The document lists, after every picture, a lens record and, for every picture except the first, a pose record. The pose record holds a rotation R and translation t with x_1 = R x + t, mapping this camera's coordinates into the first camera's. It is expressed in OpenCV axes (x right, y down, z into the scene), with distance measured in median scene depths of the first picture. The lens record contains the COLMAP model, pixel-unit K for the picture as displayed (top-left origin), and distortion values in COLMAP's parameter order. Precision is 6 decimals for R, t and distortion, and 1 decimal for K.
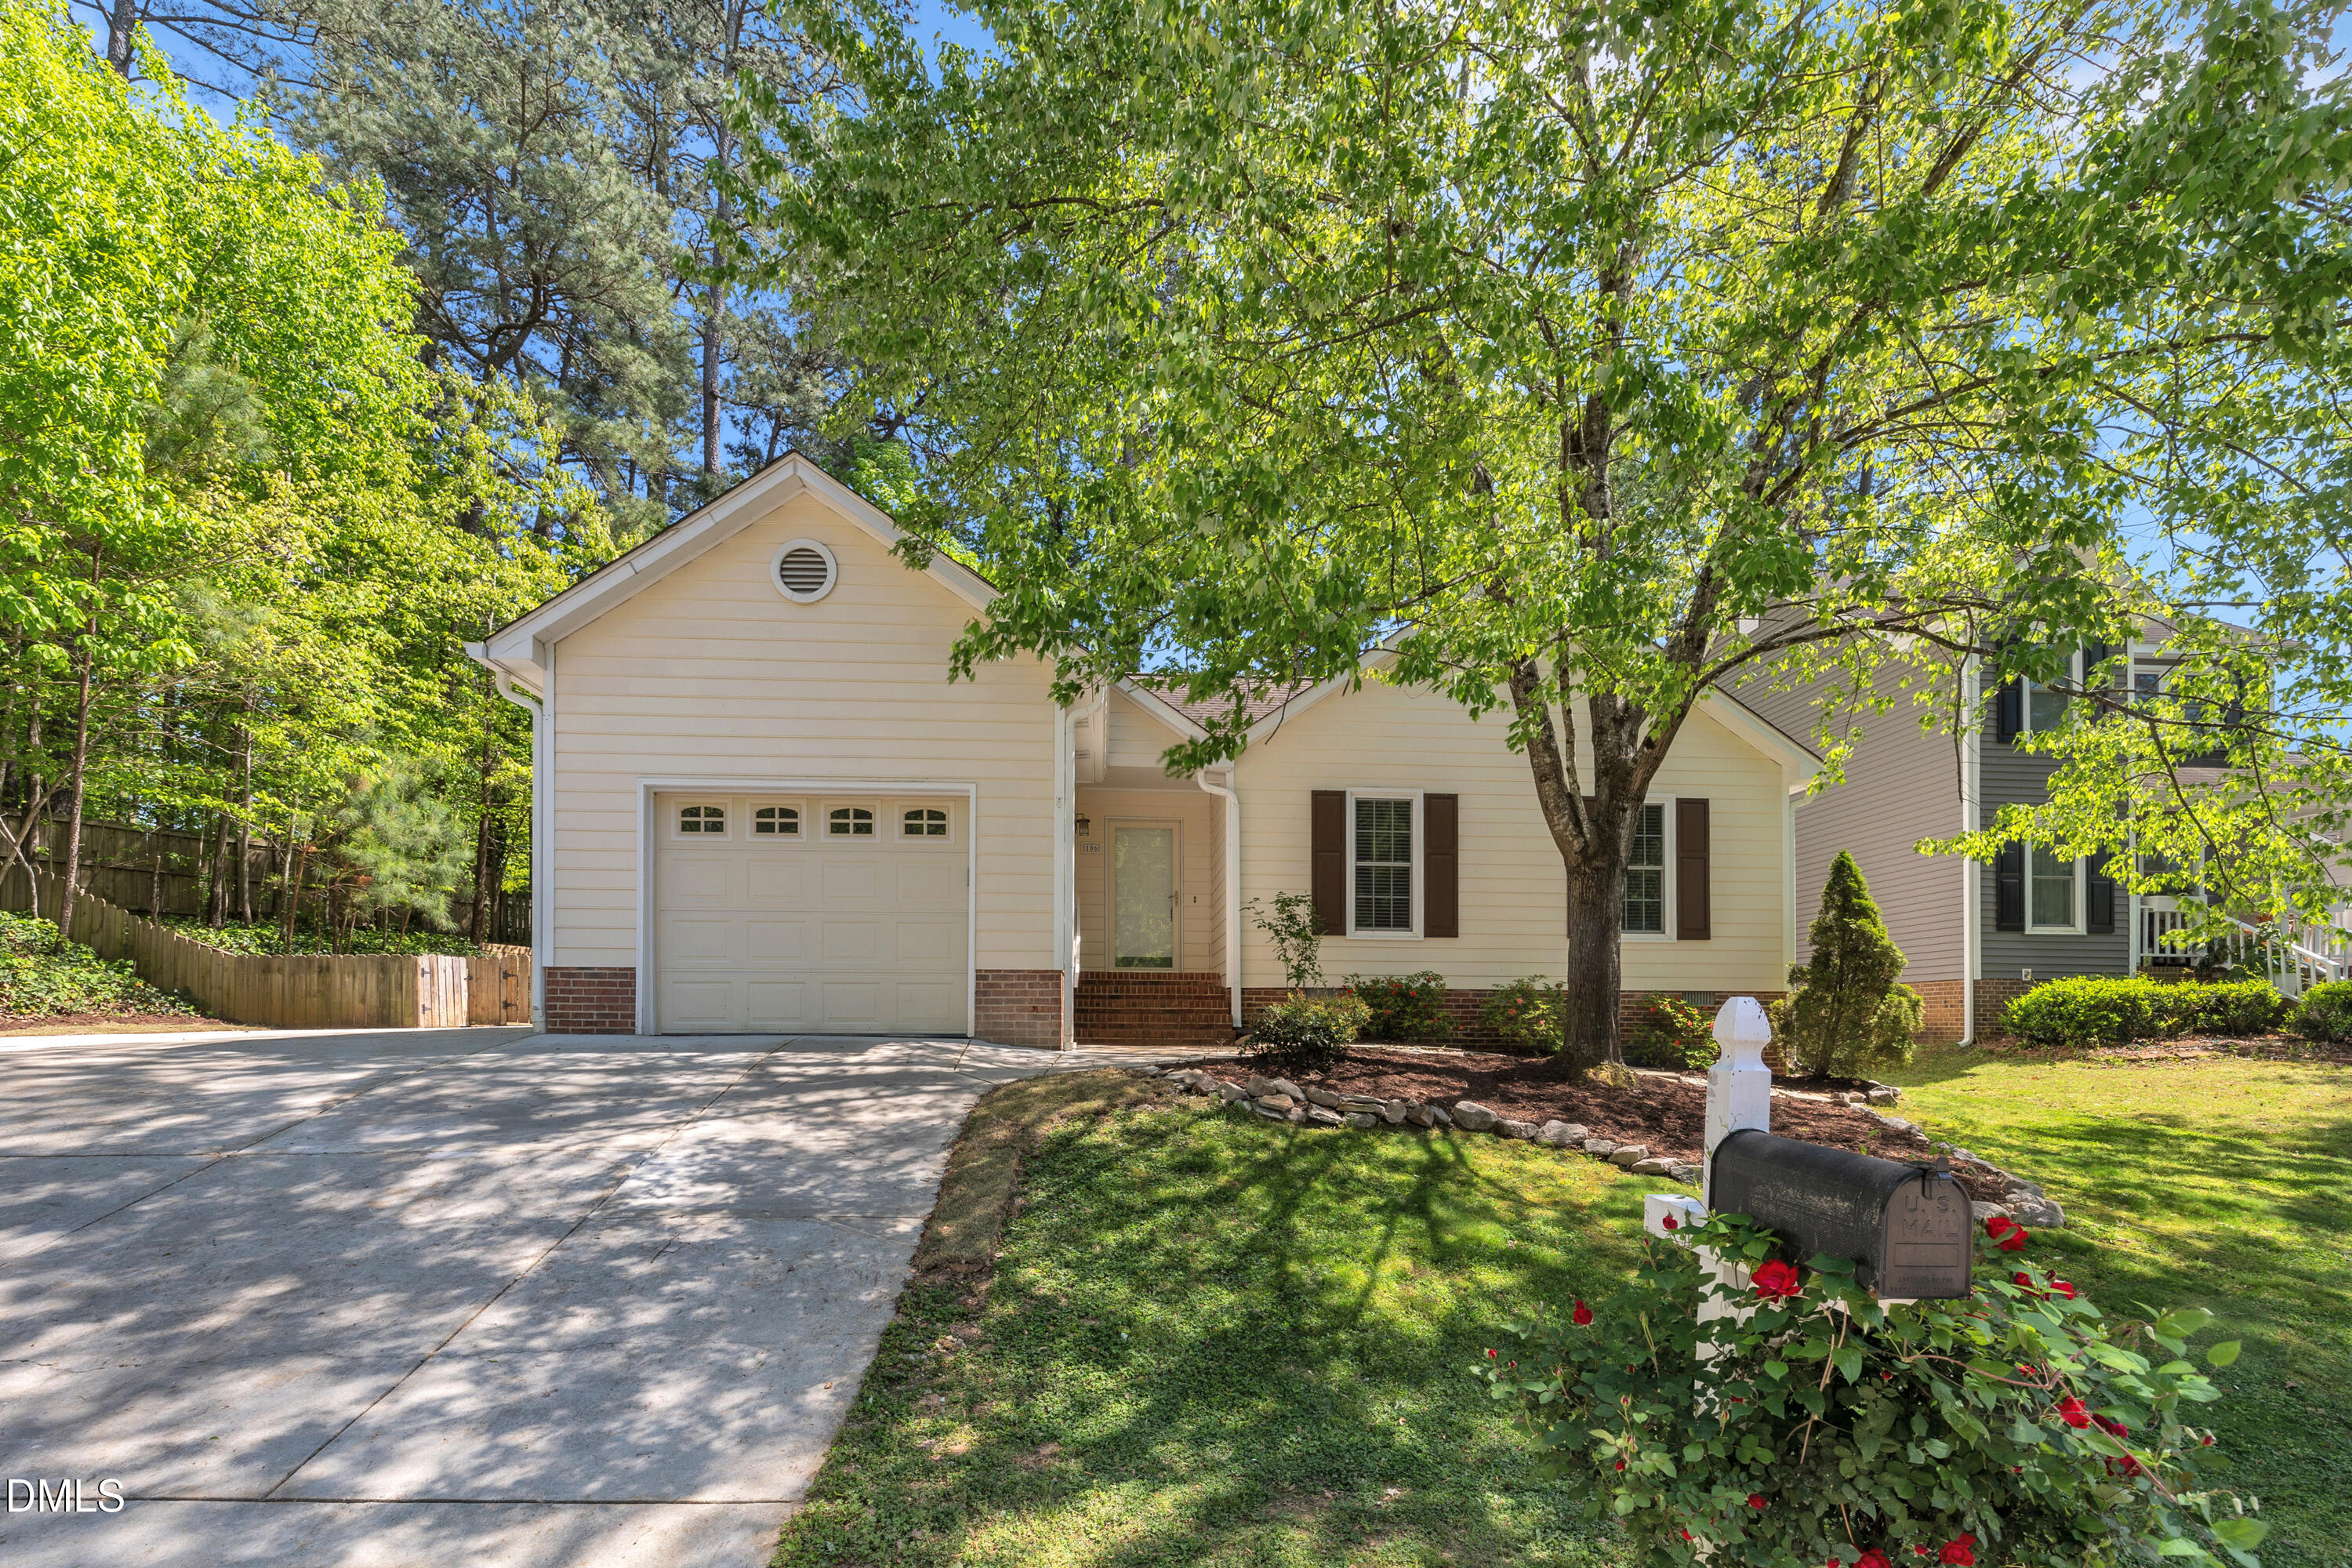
lens RADIAL K [[957.6, 0, 1176.0], [0, 957.6, 784.0], [0, 0, 1]] dist [-0.033796, 0.000251]
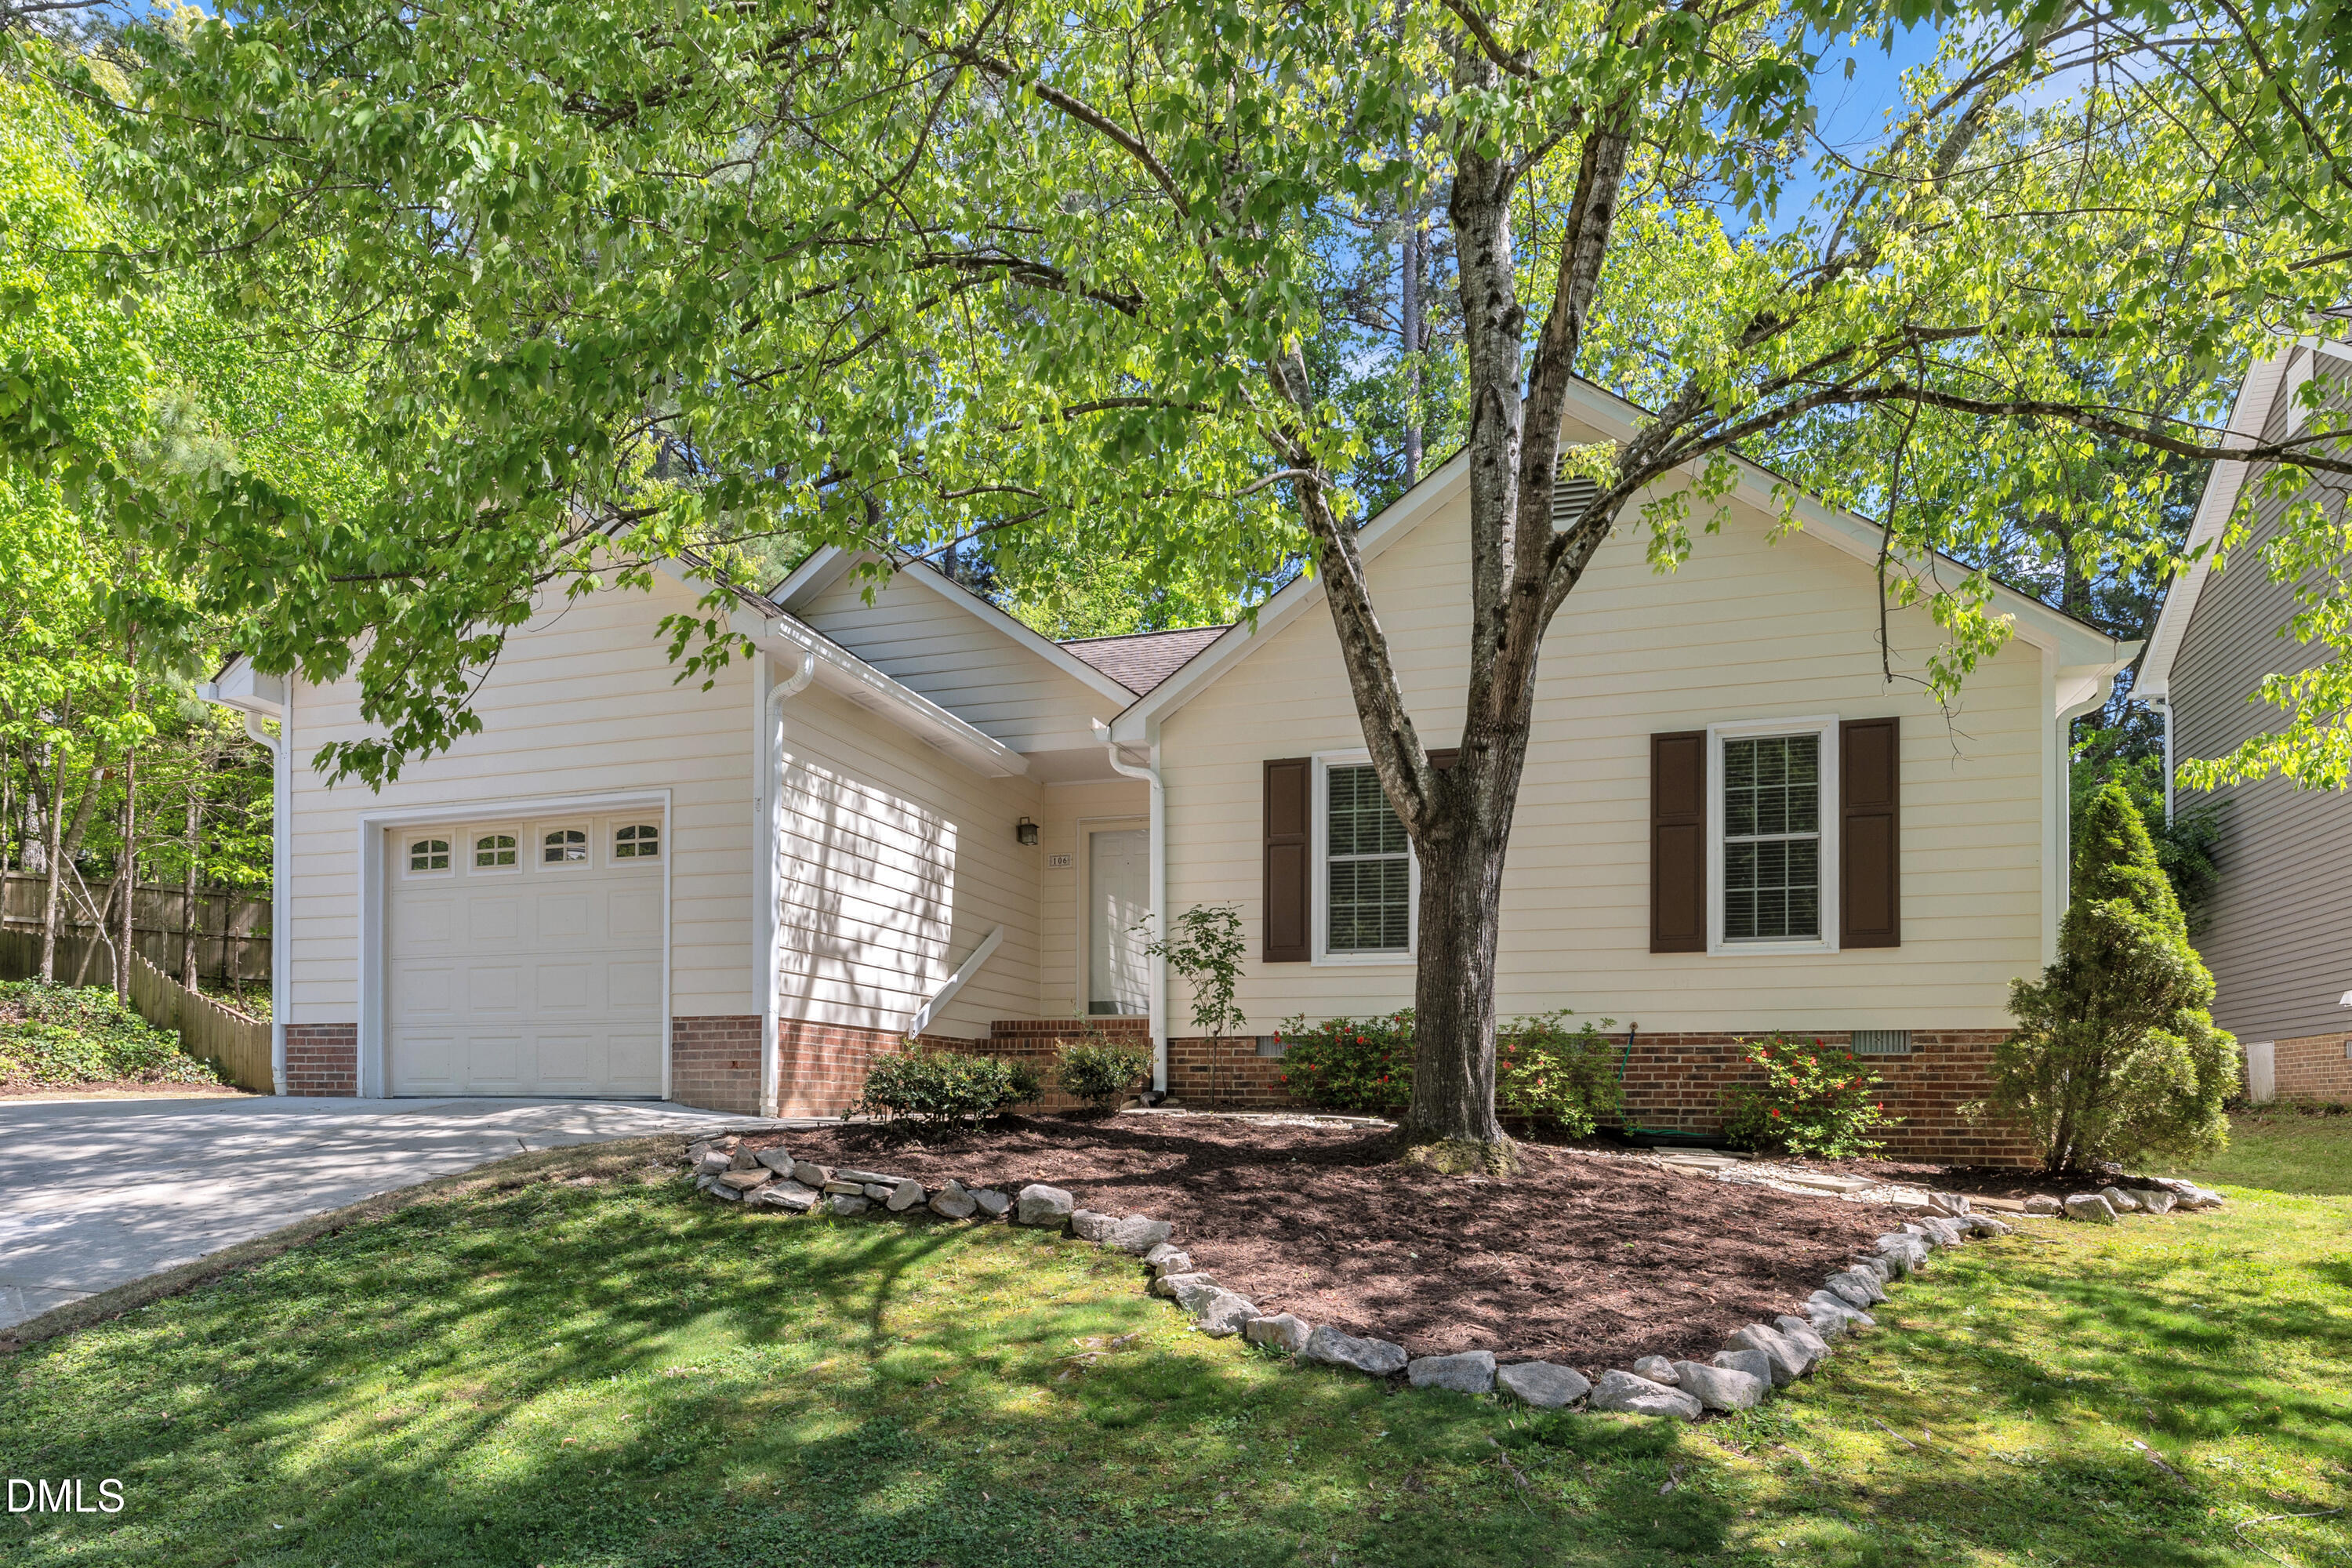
lens RADIAL K [[1365.3, 0, 1176.0], [0, 1365.3, 784.0], [0, 0, 1]] dist [-0.043207, -0.000540]
pose [[0.938973, -0.078230, -0.334978, 0.571724], [0.086247, 0.996232, 0.009101, 0.020433], [0.333004, -0.037437, 0.942182, 0.054165]]
